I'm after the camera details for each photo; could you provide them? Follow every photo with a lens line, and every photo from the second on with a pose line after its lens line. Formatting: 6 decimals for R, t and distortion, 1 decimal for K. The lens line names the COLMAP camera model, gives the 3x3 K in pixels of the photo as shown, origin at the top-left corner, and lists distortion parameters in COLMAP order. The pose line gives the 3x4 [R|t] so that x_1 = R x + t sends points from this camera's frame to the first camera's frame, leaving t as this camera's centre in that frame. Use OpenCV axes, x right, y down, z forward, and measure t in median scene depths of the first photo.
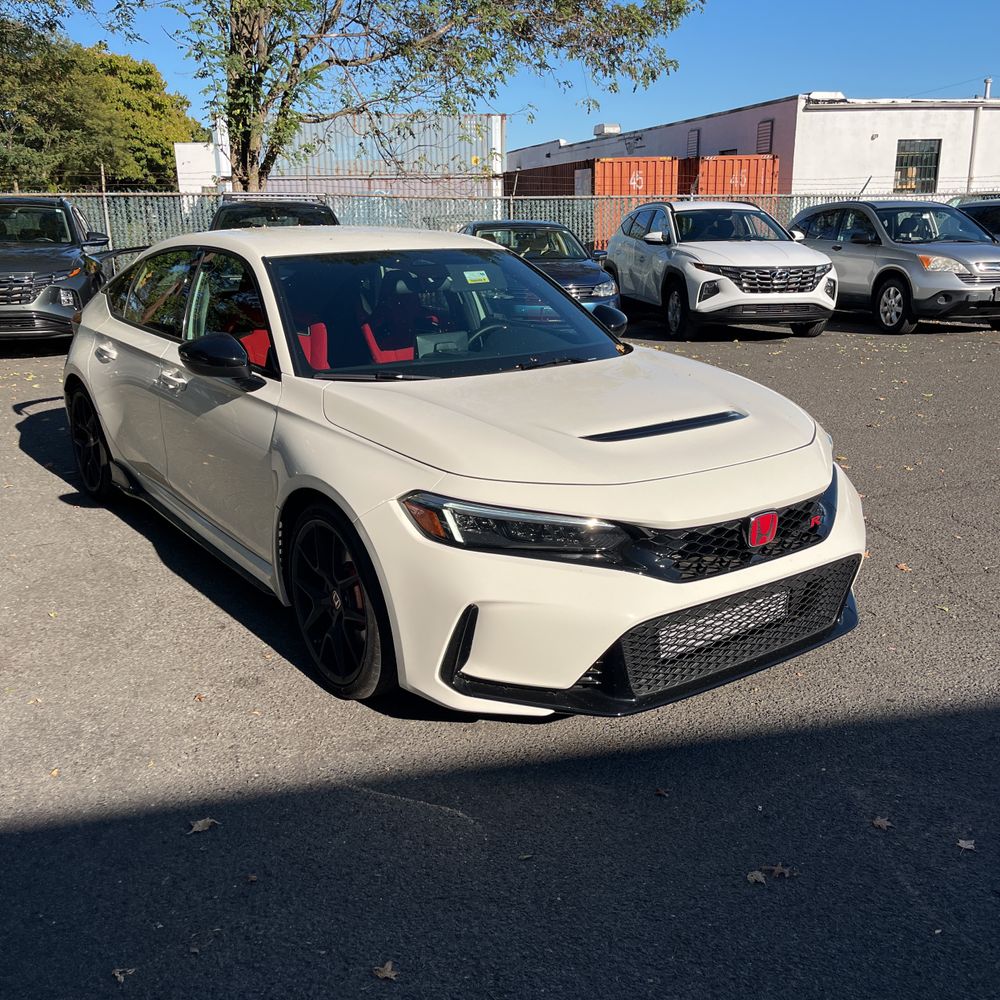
lens RADIAL K [[1020.1, 0, 495.0], [0, 1020.1, 501.2], [0, 0, 1]] dist [0.023505, 0.000000]
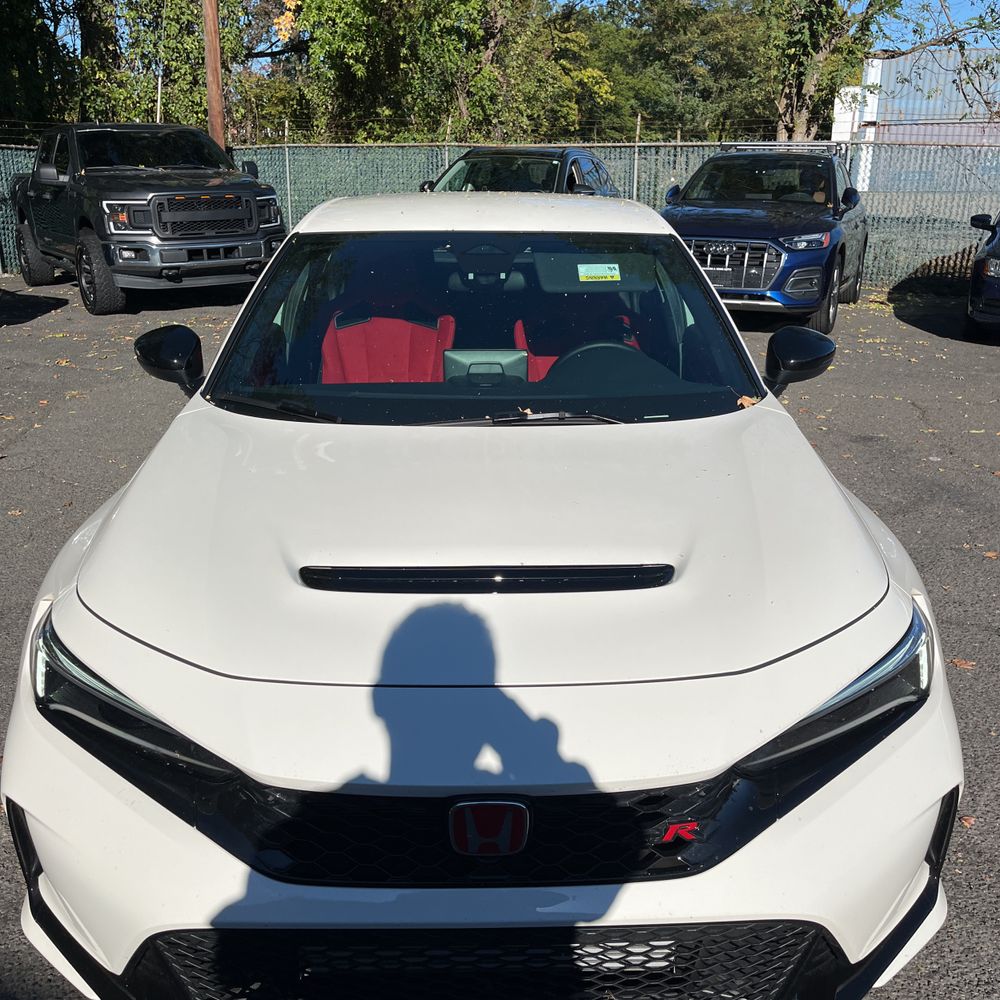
lens RADIAL K [[1020.1, 0, 508.9], [0, 1020.1, 504.9], [0, 0, 1]] dist [0.023505, 0.000000]
pose [[0.834565, 0.184183, -0.519209, 0.082372], [-0.157971, 0.982888, 0.094747, -0.029832], [0.527775, 0.002948, 0.849379, 0.092106]]
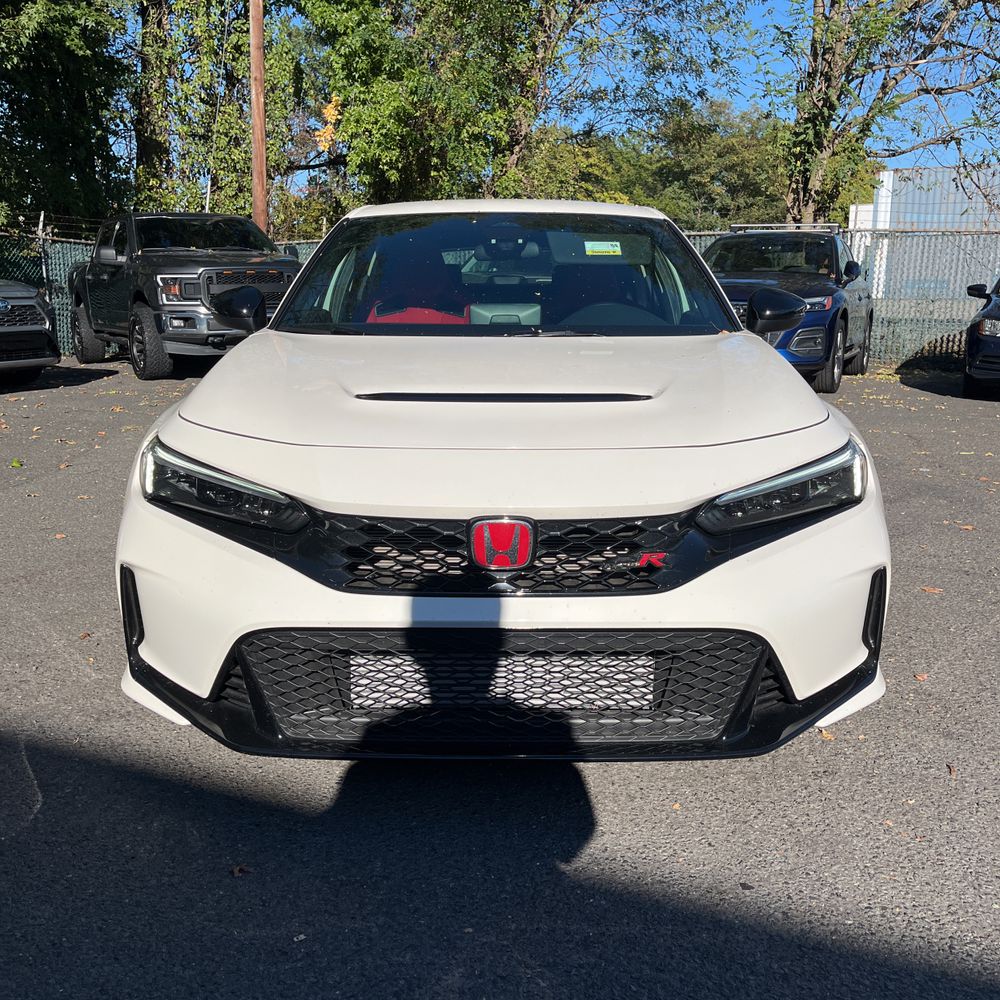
lens RADIAL K [[1020.1, 0, 500.0], [0, 1020.1, 494.3], [0, 0, 1]] dist [0.023505, 0.000000]
pose [[0.816649, 0.128168, -0.562723, 0.102404], [-0.163590, 0.986446, -0.012732, 0.000522], [0.553464, 0.102453, 0.826548, 0.072461]]
